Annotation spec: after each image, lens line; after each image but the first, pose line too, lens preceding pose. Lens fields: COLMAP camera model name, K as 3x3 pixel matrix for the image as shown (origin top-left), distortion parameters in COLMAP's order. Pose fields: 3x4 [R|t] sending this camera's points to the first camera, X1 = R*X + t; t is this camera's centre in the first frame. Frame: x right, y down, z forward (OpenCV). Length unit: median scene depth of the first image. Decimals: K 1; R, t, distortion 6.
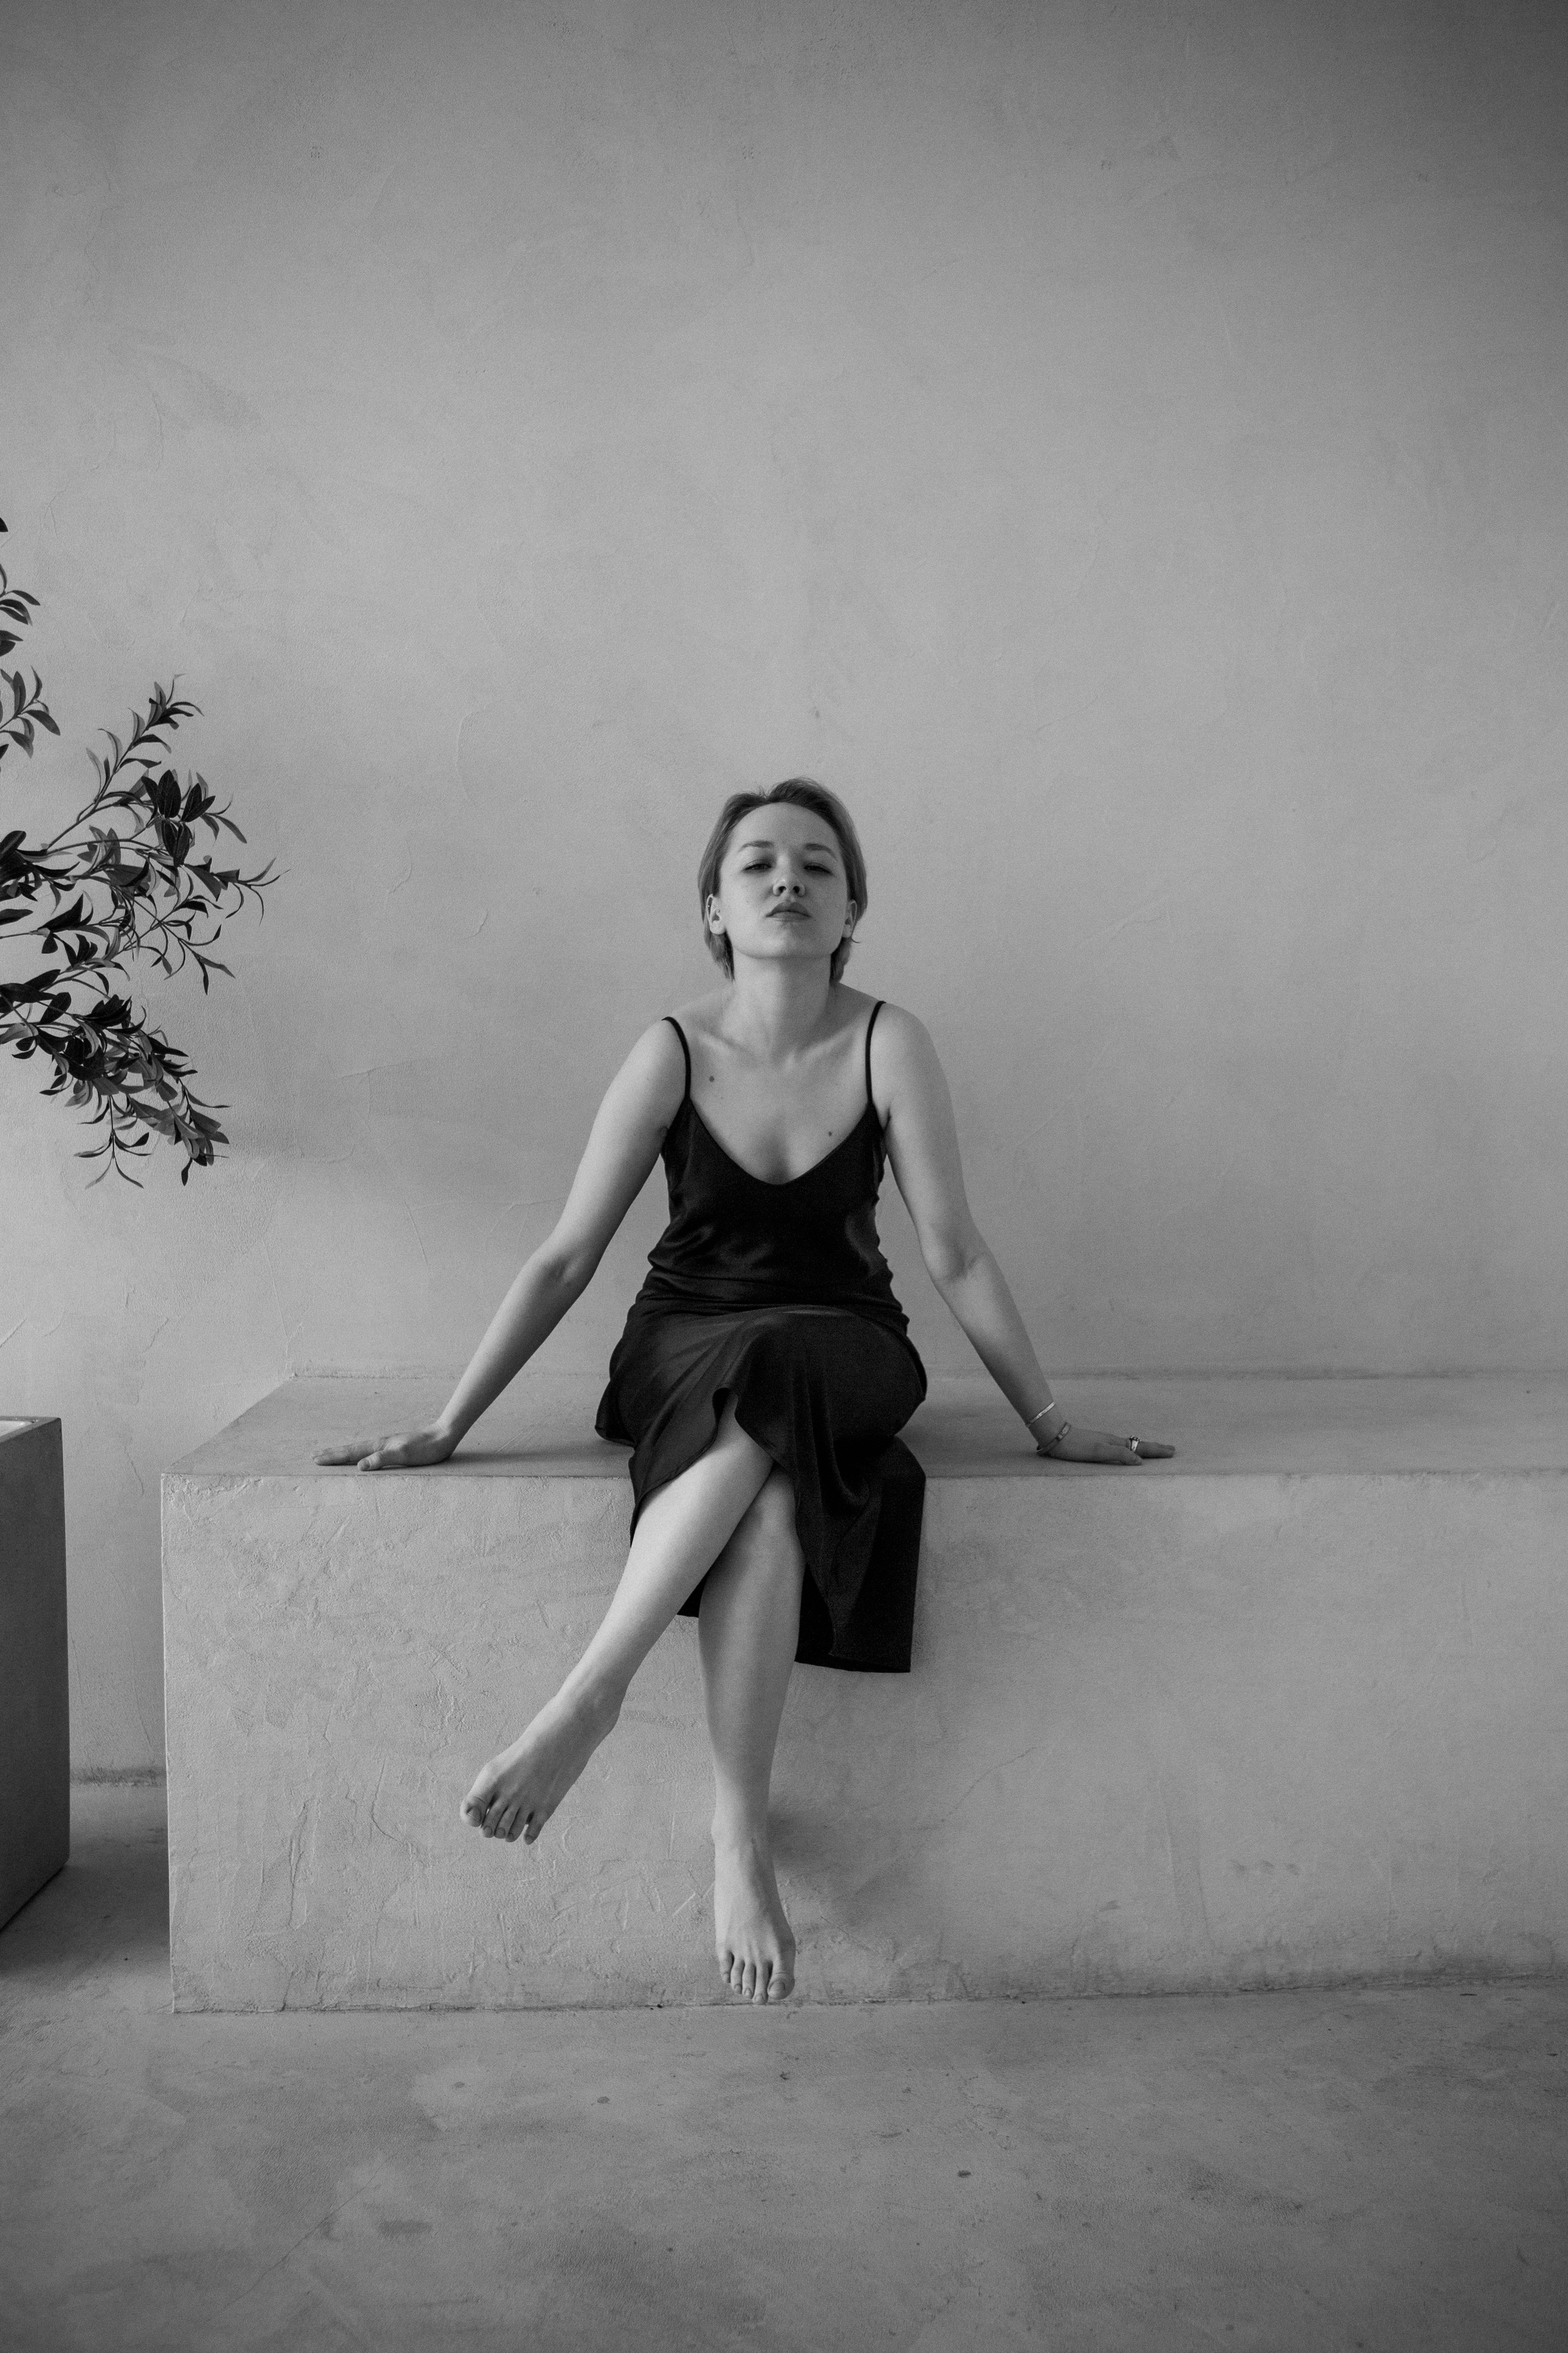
lens RADIAL K [[1714.5, 0, 781.2], [0, 1714.5, 1182.5], [0, 0, 1]] dist [0.006148, -0.000285]
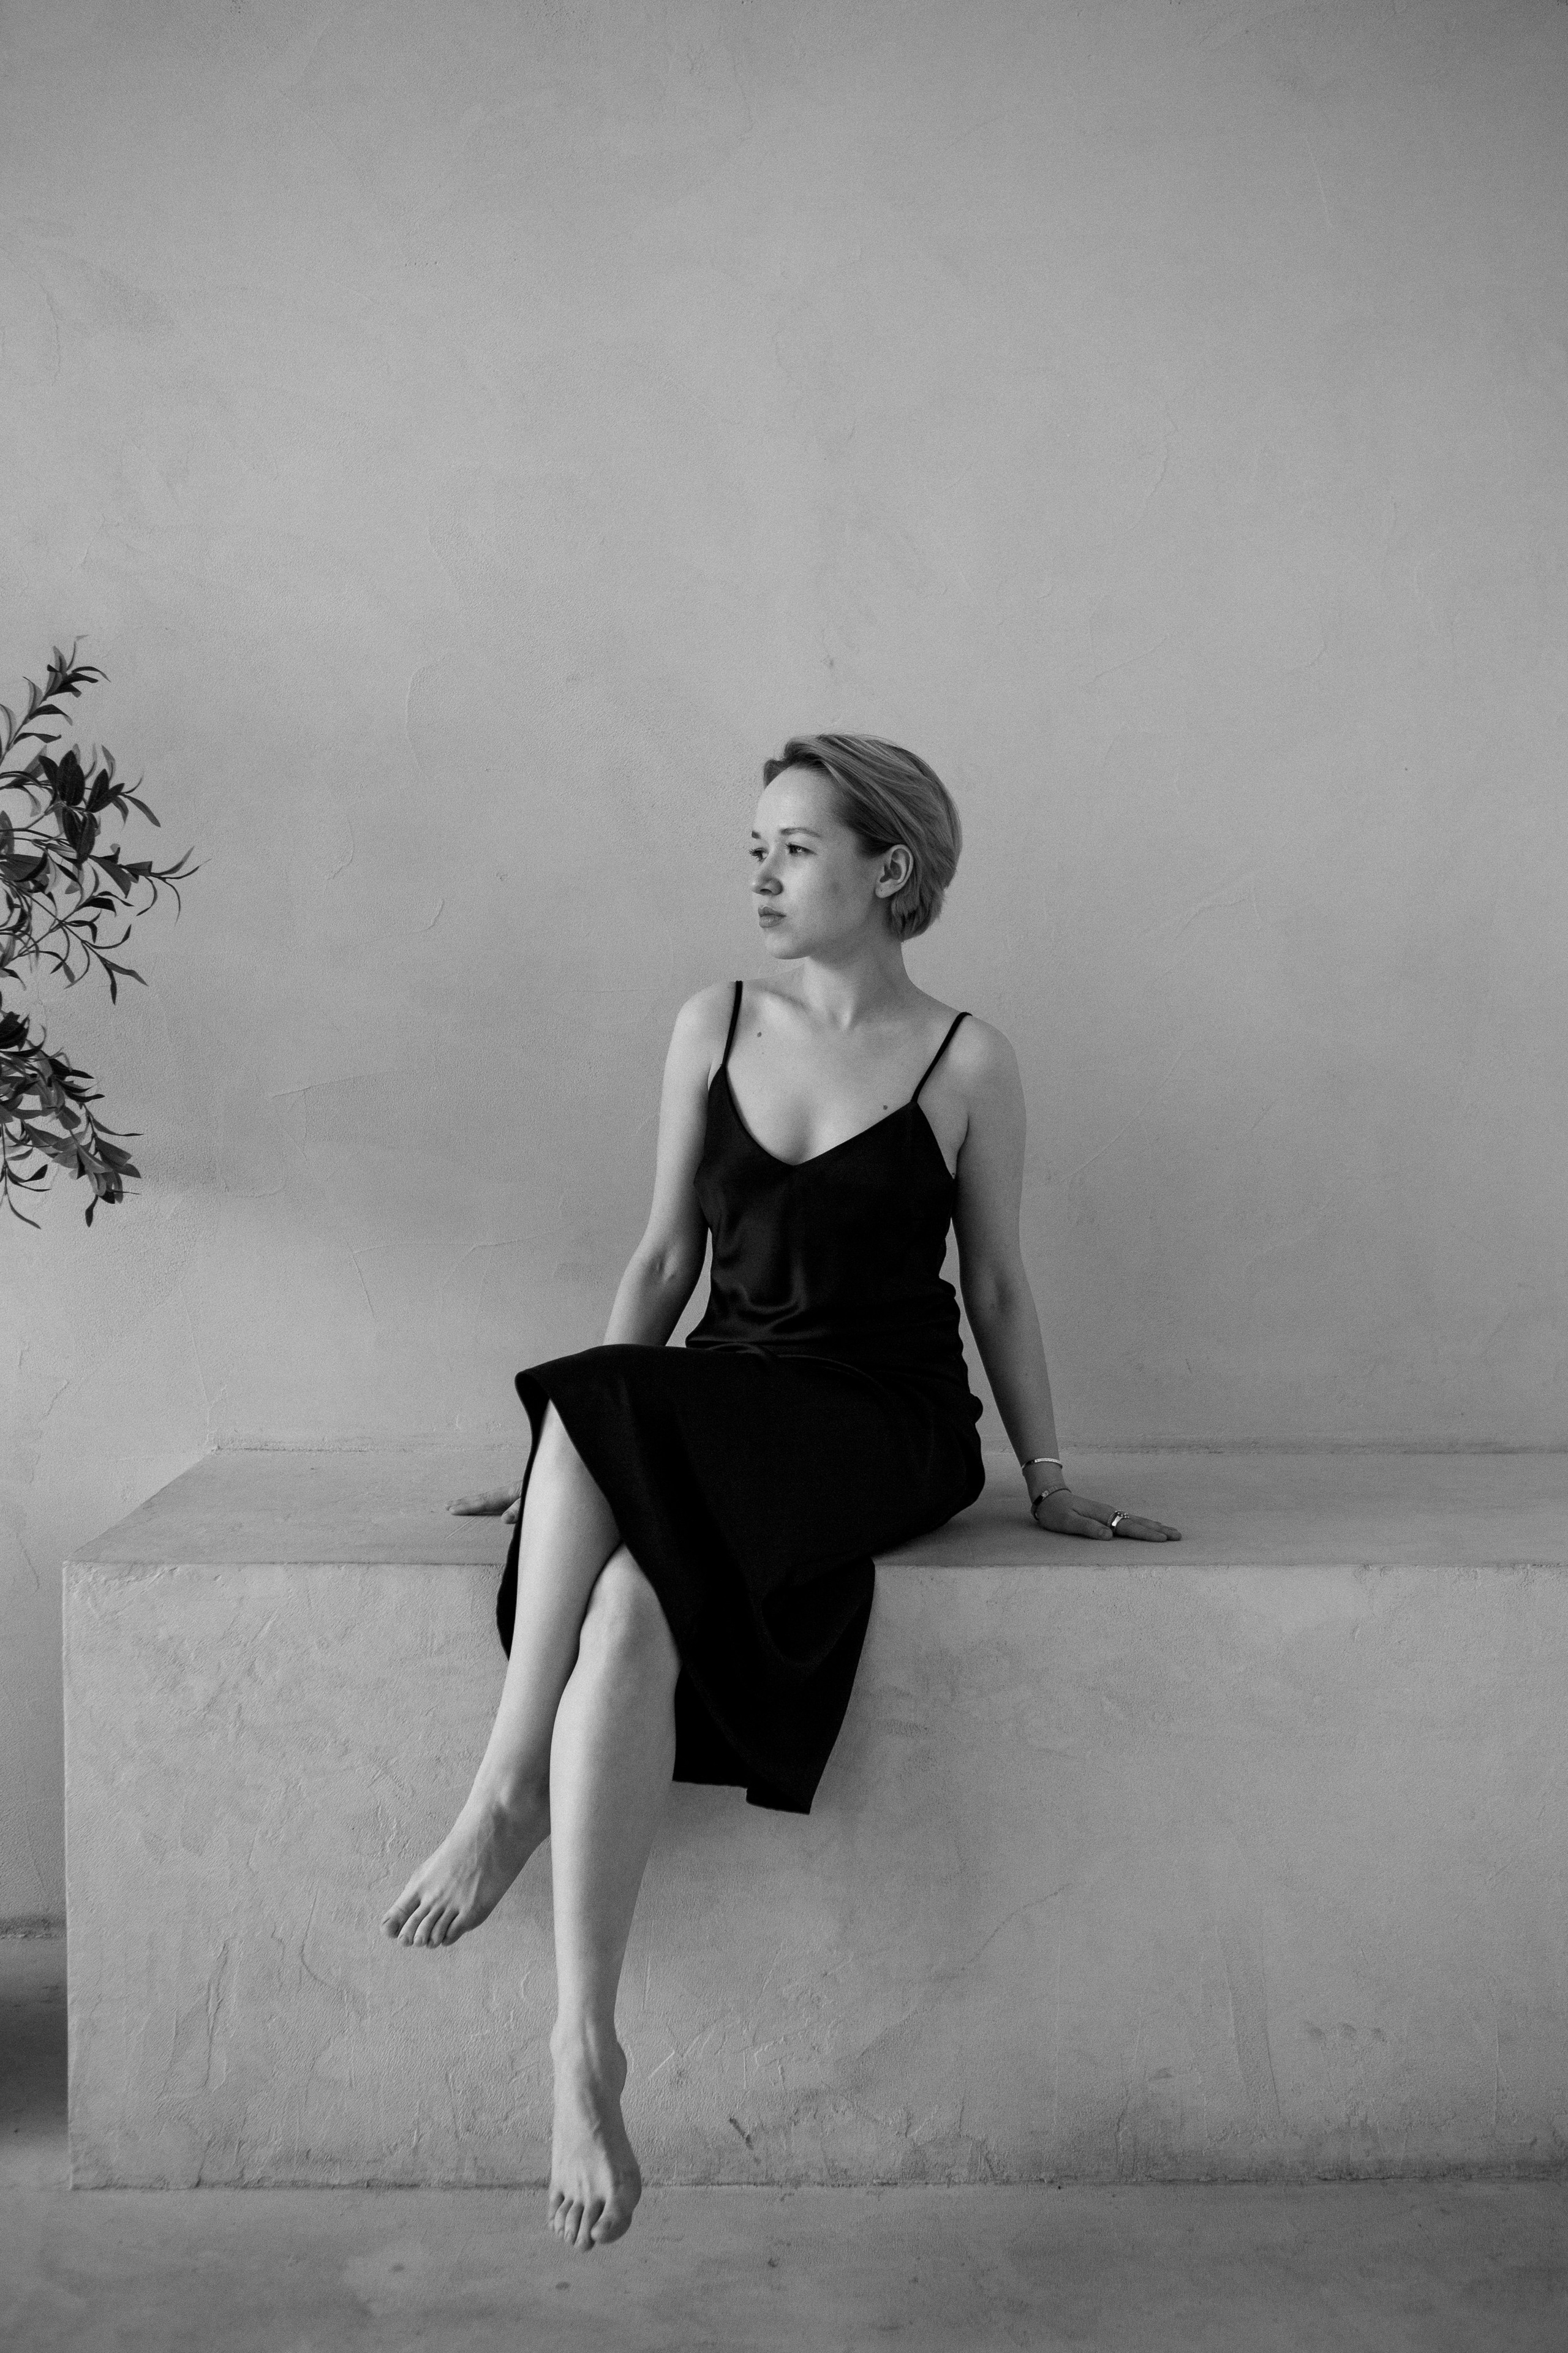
lens RADIAL K [[2284.6, 0, 785.2], [0, 2284.6, 1169.8], [0, 0, 1]] dist [0.057069, 0.000000]
pose [[0.999306, -0.003574, -0.037087, 0.049142], [0.003224, 0.999950, -0.009511, -0.016803], [0.037119, 0.009385, 0.999267, -0.155438]]
